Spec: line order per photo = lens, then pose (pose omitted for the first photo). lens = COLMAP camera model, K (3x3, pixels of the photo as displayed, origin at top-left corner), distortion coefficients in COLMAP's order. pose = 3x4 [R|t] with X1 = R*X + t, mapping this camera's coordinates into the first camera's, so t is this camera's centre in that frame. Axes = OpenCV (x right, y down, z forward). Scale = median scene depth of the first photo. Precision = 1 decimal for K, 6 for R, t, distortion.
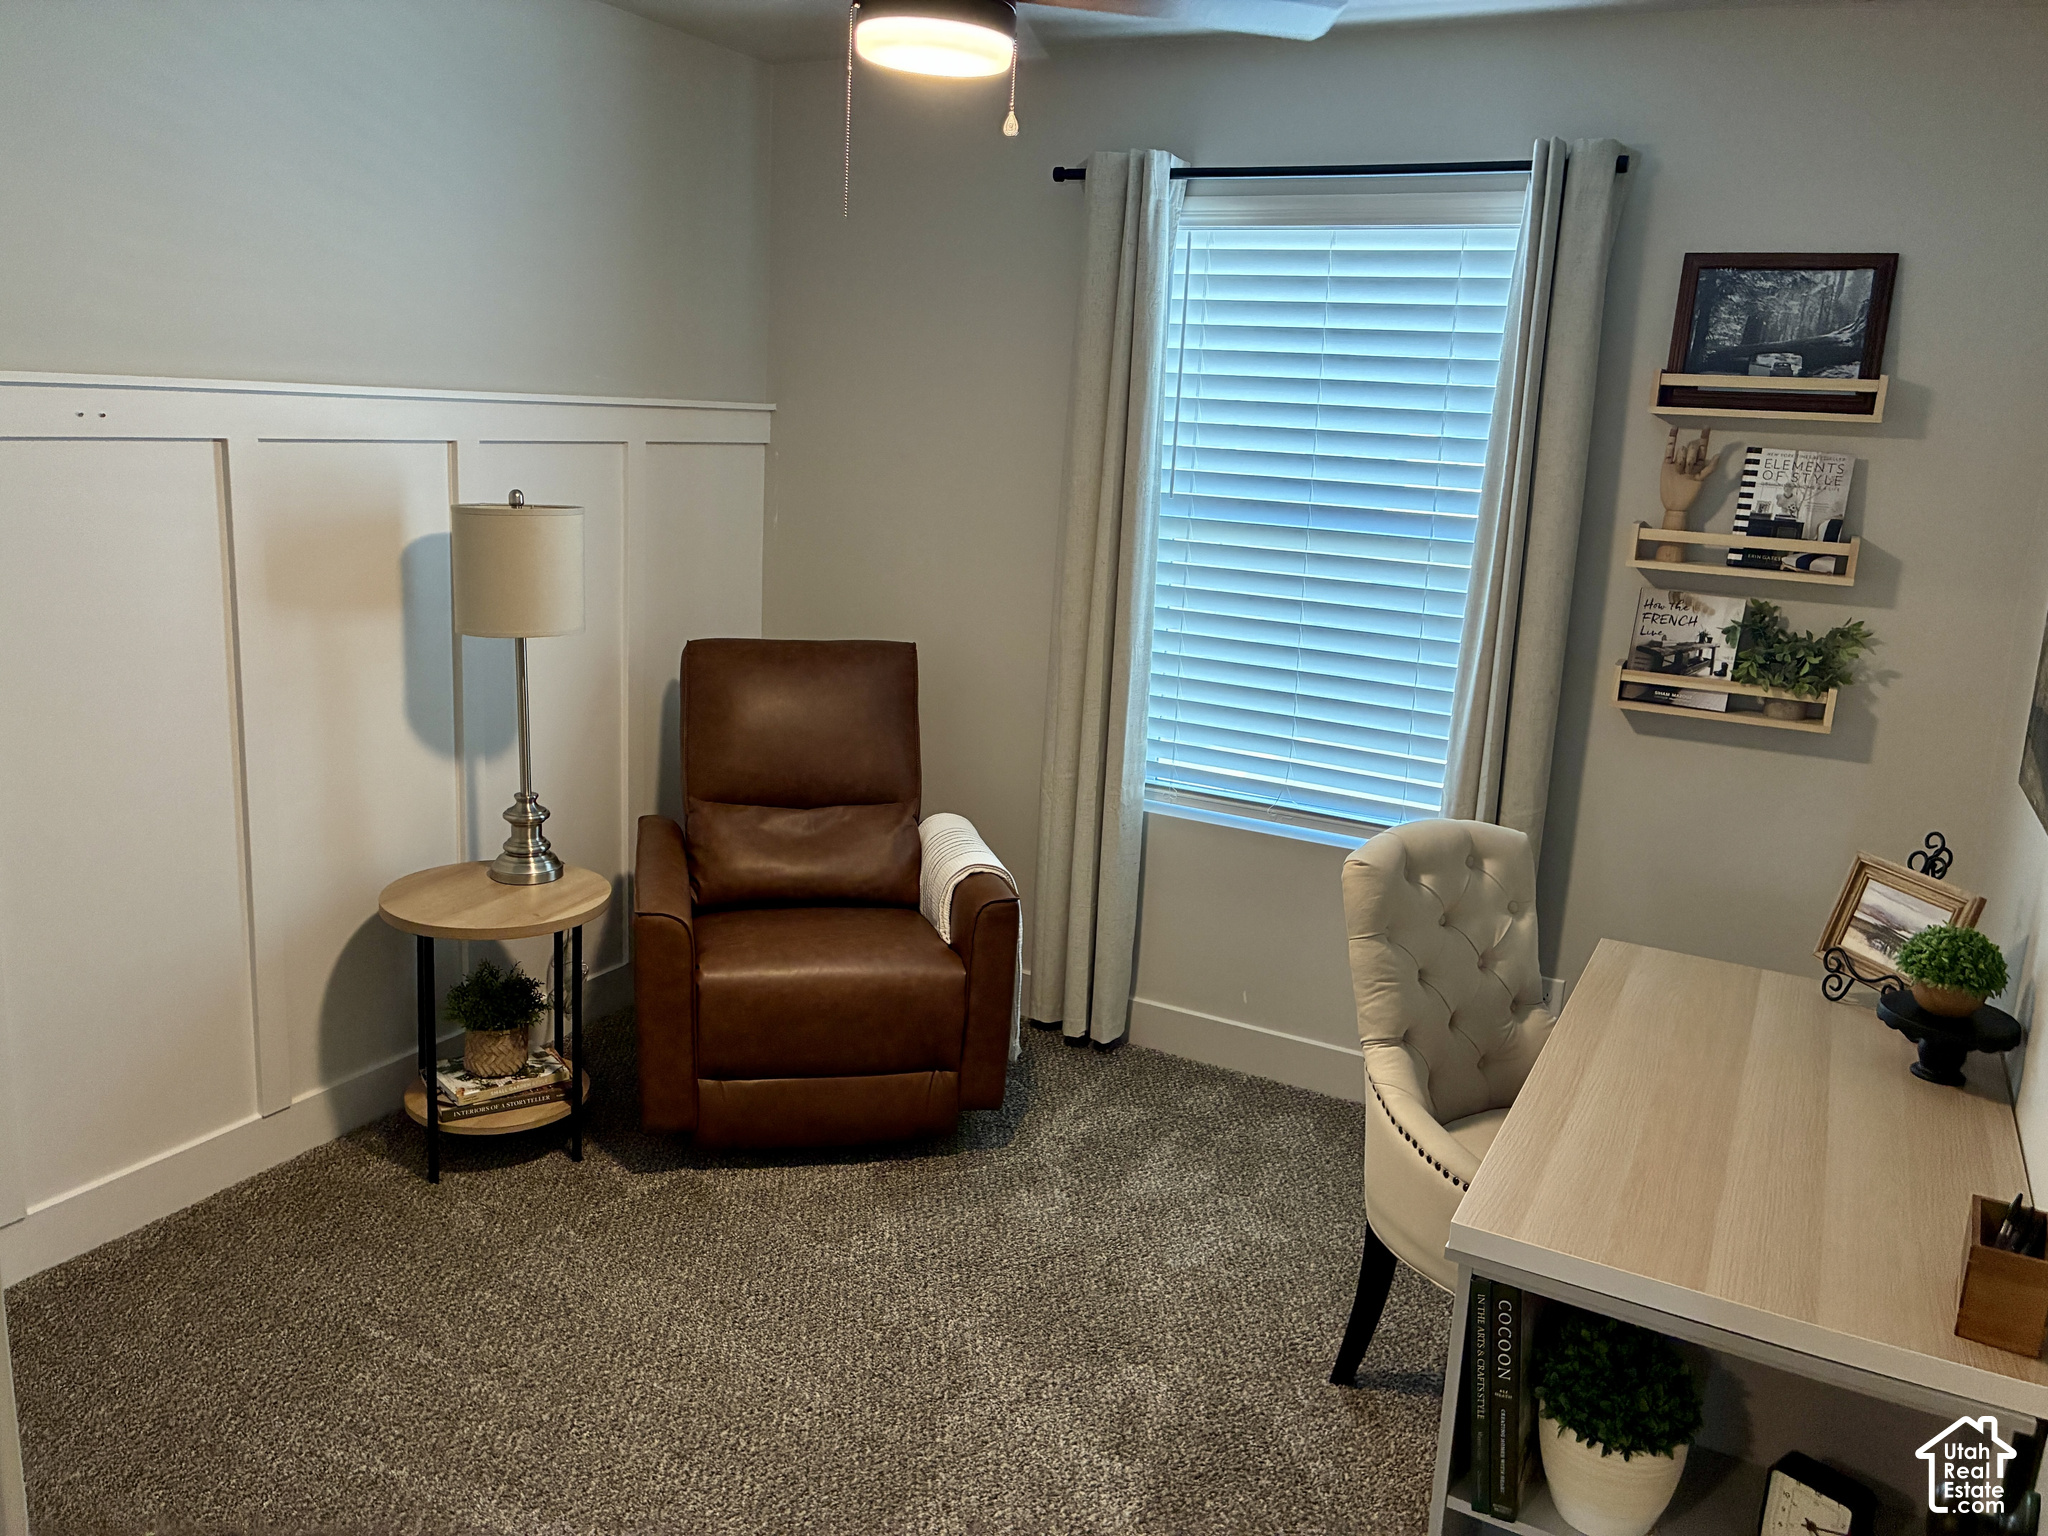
lens RADIAL K [[1559.1, 0, 1013.8], [0, 1559.1, 758.0], [0, 0, 1]] dist [-0.003321, -0.005004]
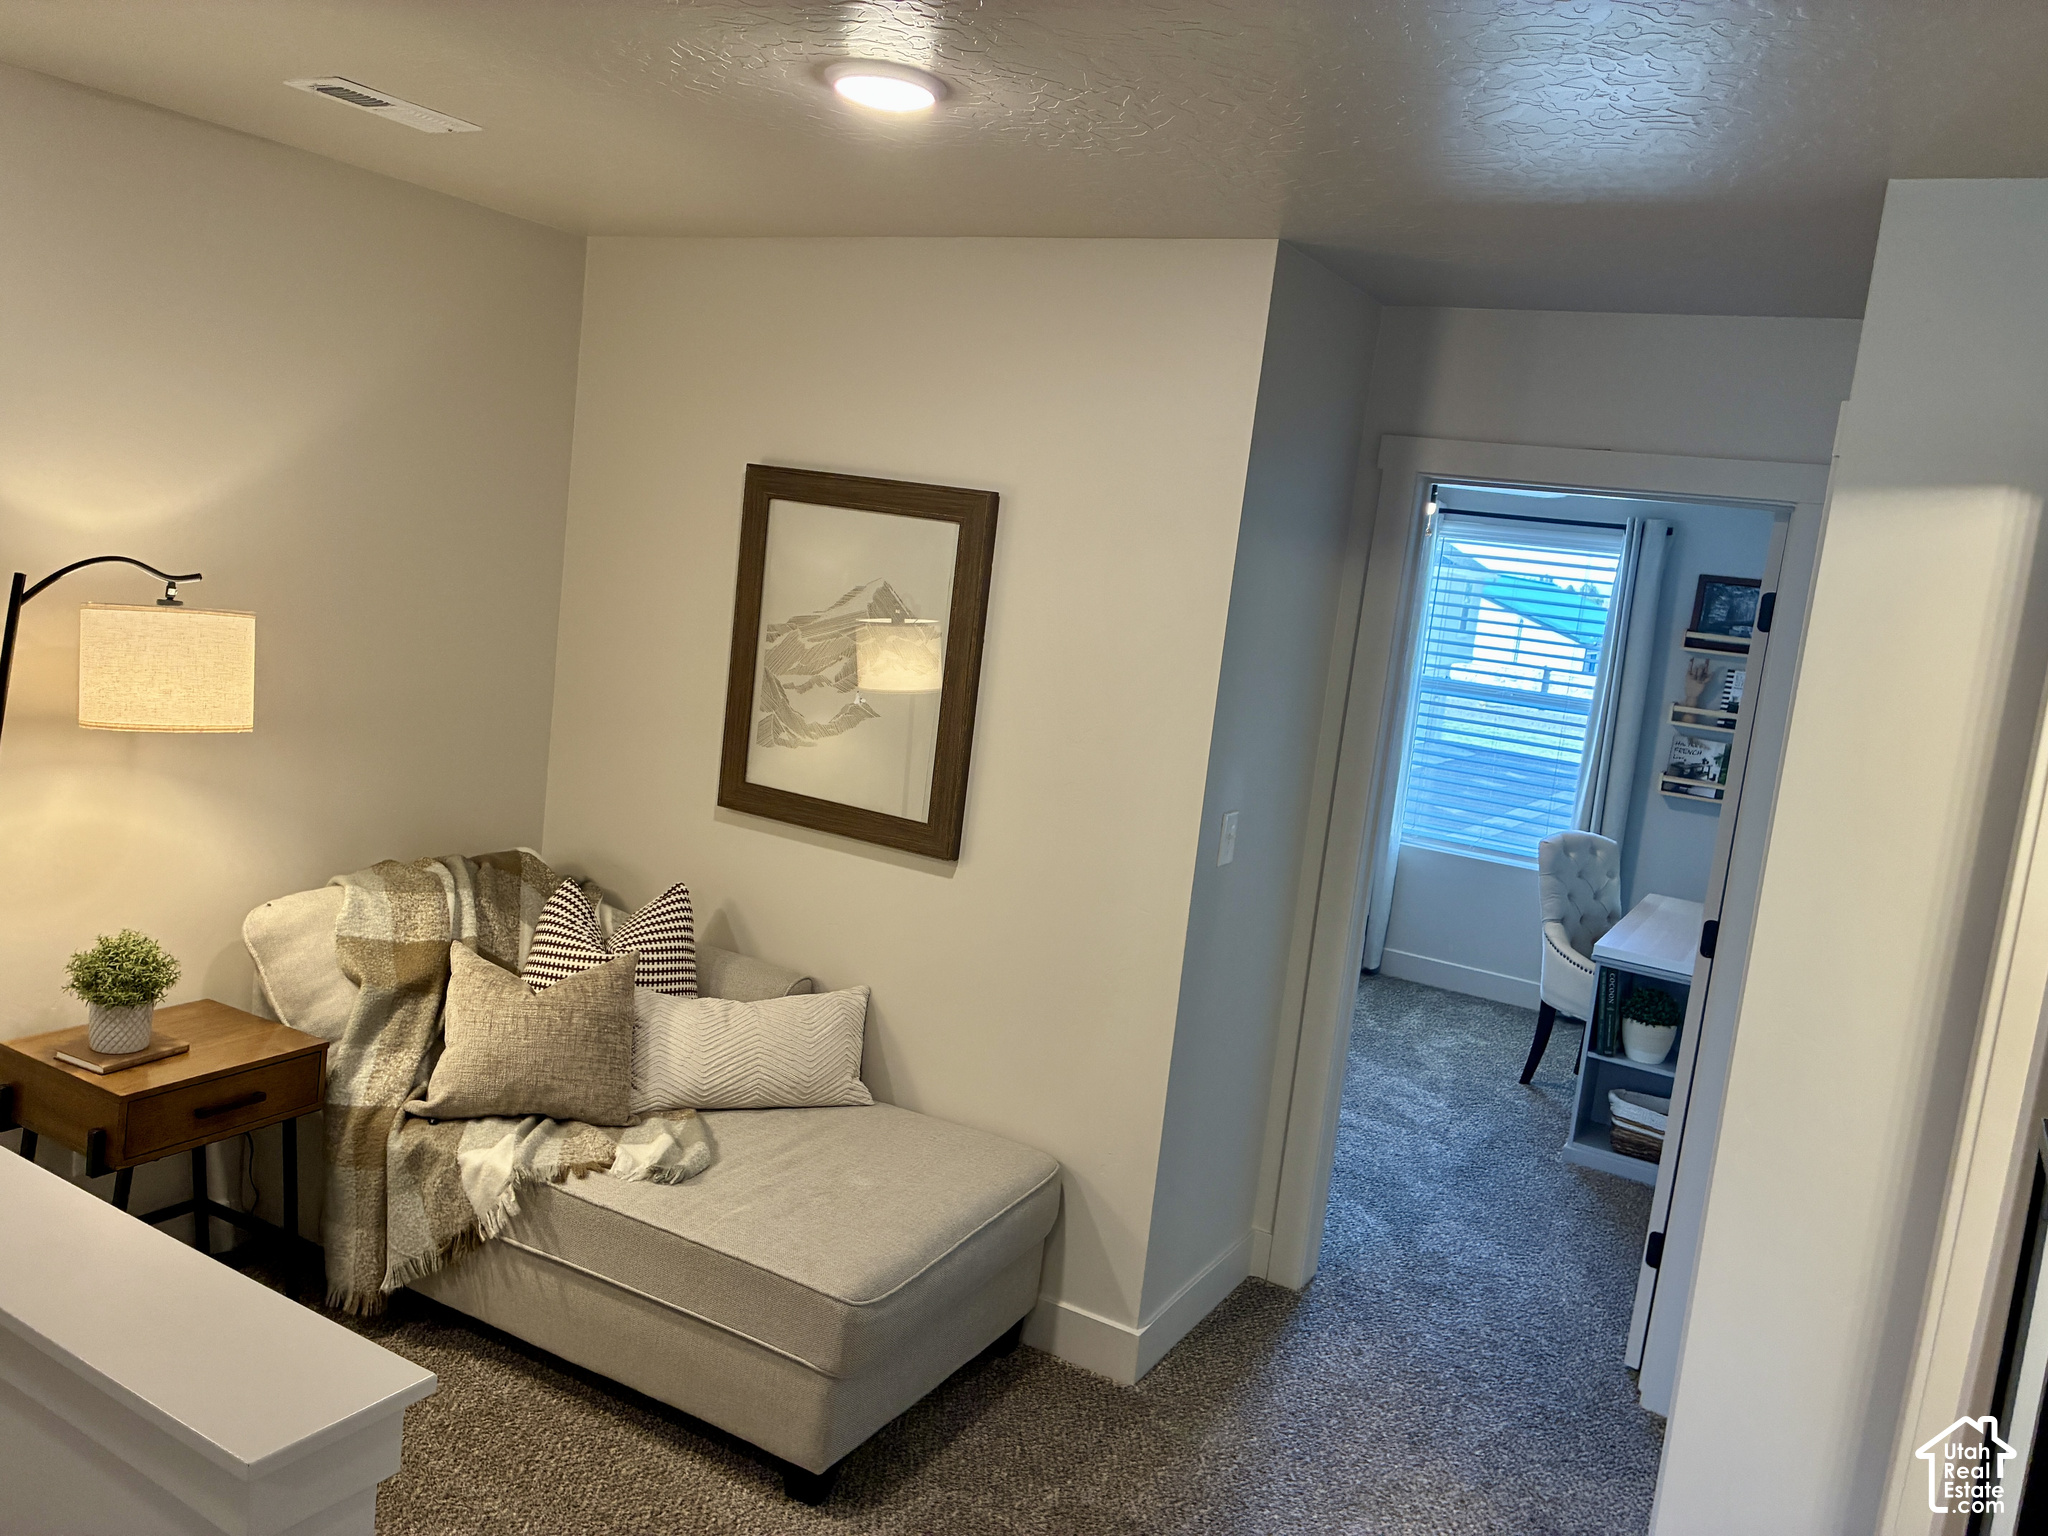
lens RADIAL K [[1559.1, 0, 1034.8], [0, 1559.1, 770.8], [0, 0, 1]] dist [-0.003321, -0.005004]
pose [[0.998090, 0.058364, -0.020234, -0.388093], [-0.059804, 0.995005, -0.079932, 0.151089], [0.015468, 0.080990, 0.996595, -1.041595]]
